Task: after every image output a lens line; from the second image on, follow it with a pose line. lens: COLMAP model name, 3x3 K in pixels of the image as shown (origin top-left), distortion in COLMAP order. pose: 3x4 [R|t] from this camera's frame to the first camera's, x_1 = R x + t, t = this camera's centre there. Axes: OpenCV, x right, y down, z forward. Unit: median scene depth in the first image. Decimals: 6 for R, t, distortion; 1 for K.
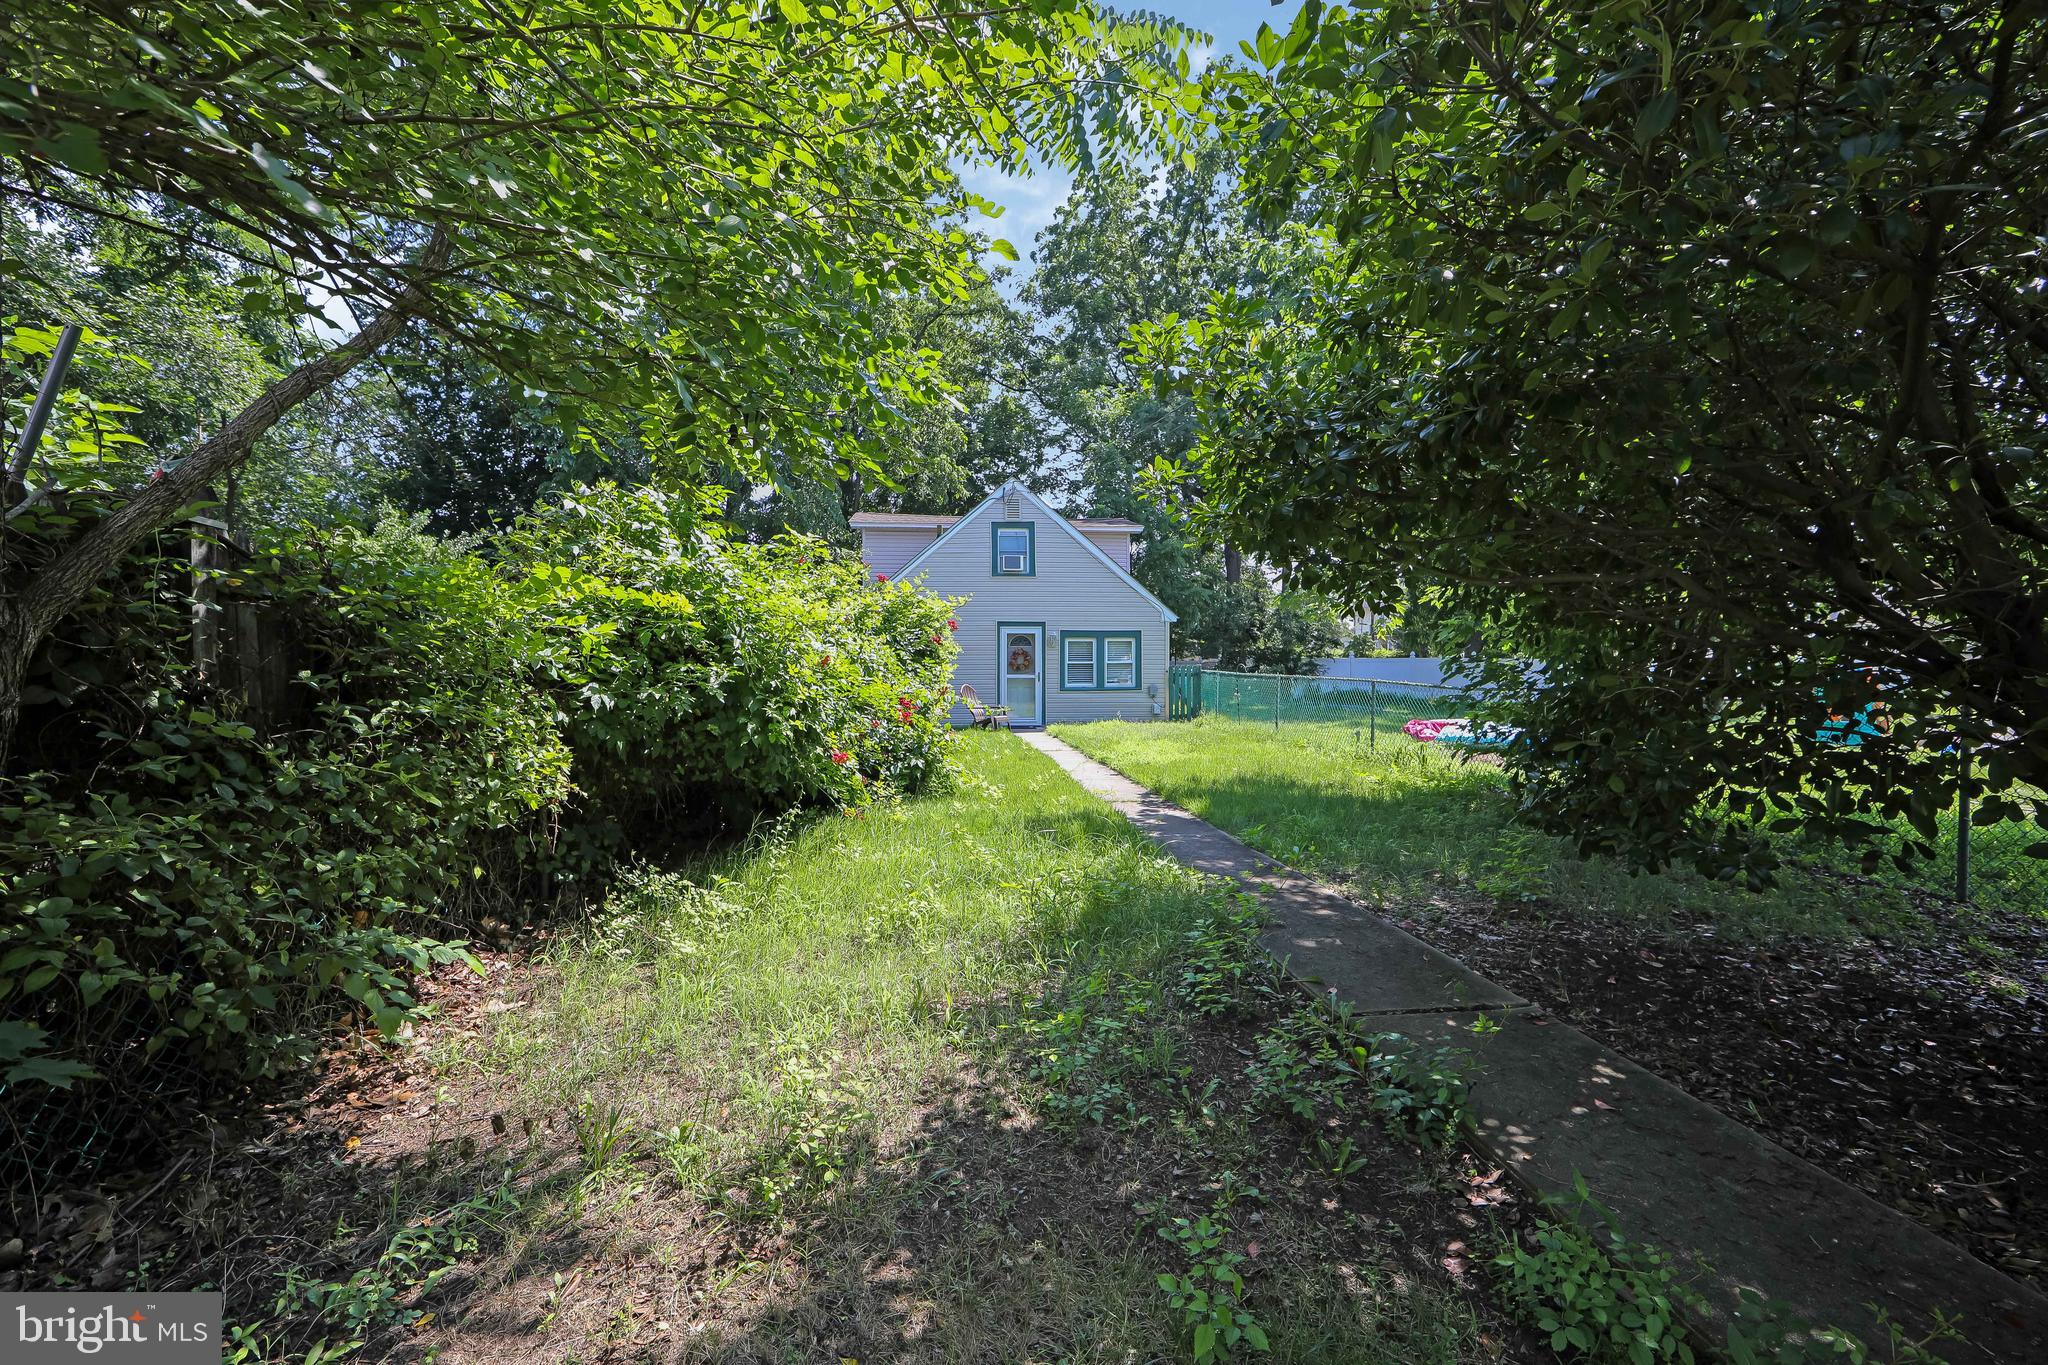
lens RADIAL K [[824.2, 0, 1026.1], [0, 824.2, 641.2], [0, 0, 1]] dist [-0.009881, 0.000578]
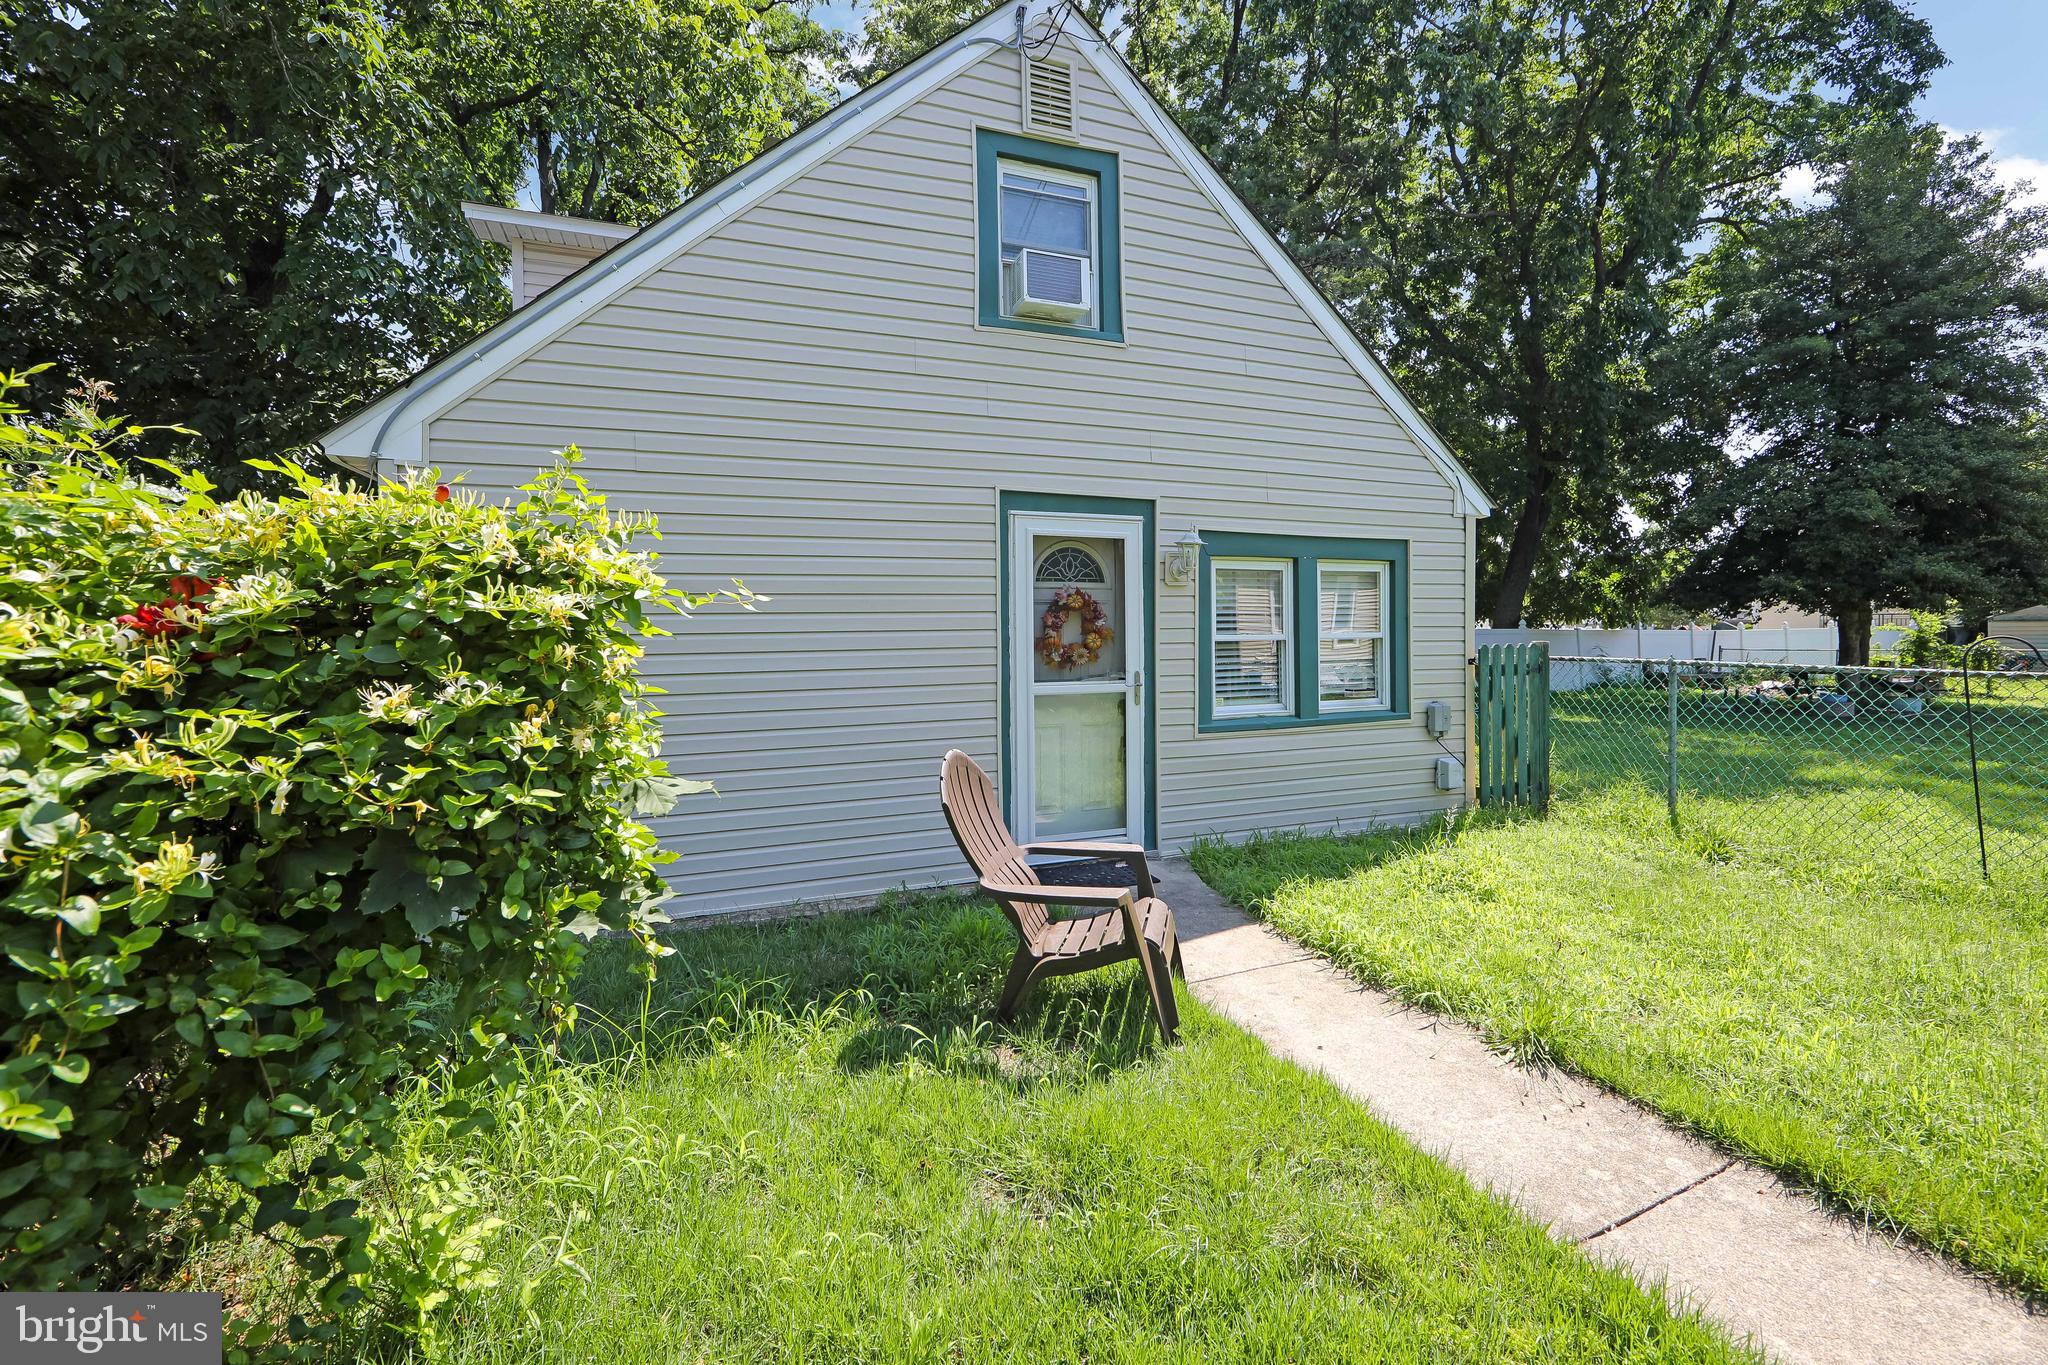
lens RADIAL K [[824.2, 0, 1026.1], [0, 824.2, 641.2], [0, 0, 1]] dist [-0.009881, 0.000578]
pose [[0.970207, -0.009510, 0.242090, -0.092990], [0.004689, 0.999779, 0.020484, 0.020702], [-0.242232, -0.018739, 0.970037, 0.724339]]
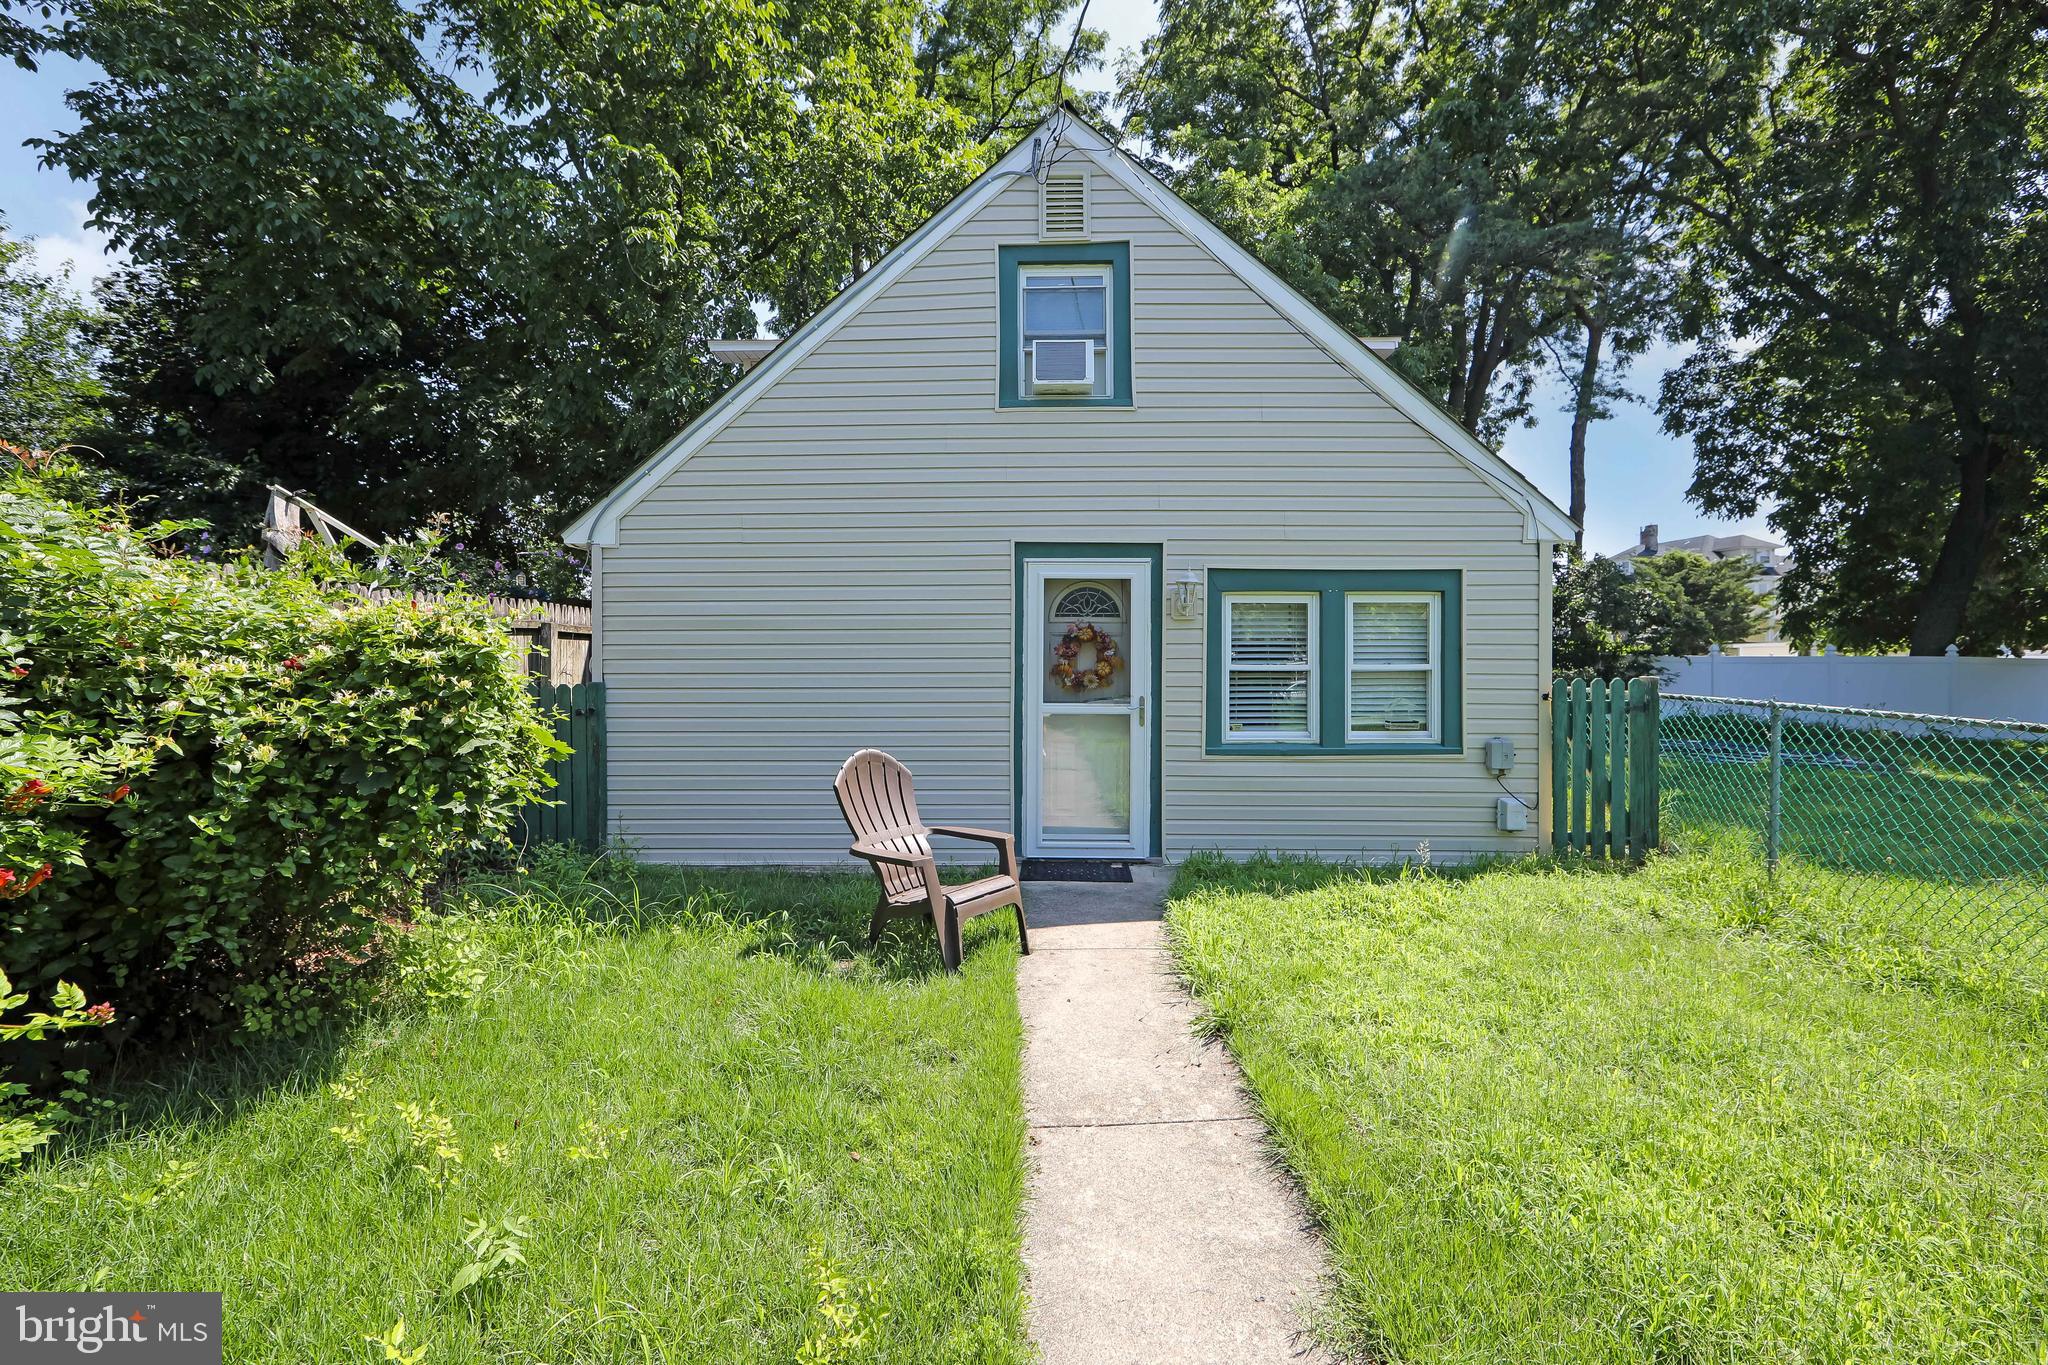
lens RADIAL K [[833.3, 0, 1030.9], [0, 833.3, 647.8], [0, 0, 1]] dist [-0.011307, 0.000243]
pose [[0.991026, 0.002738, -0.133641, 0.016055], [-0.001833, 0.999975, 0.006891, 0.016021], [0.133656, -0.006585, 0.991006, 0.663621]]
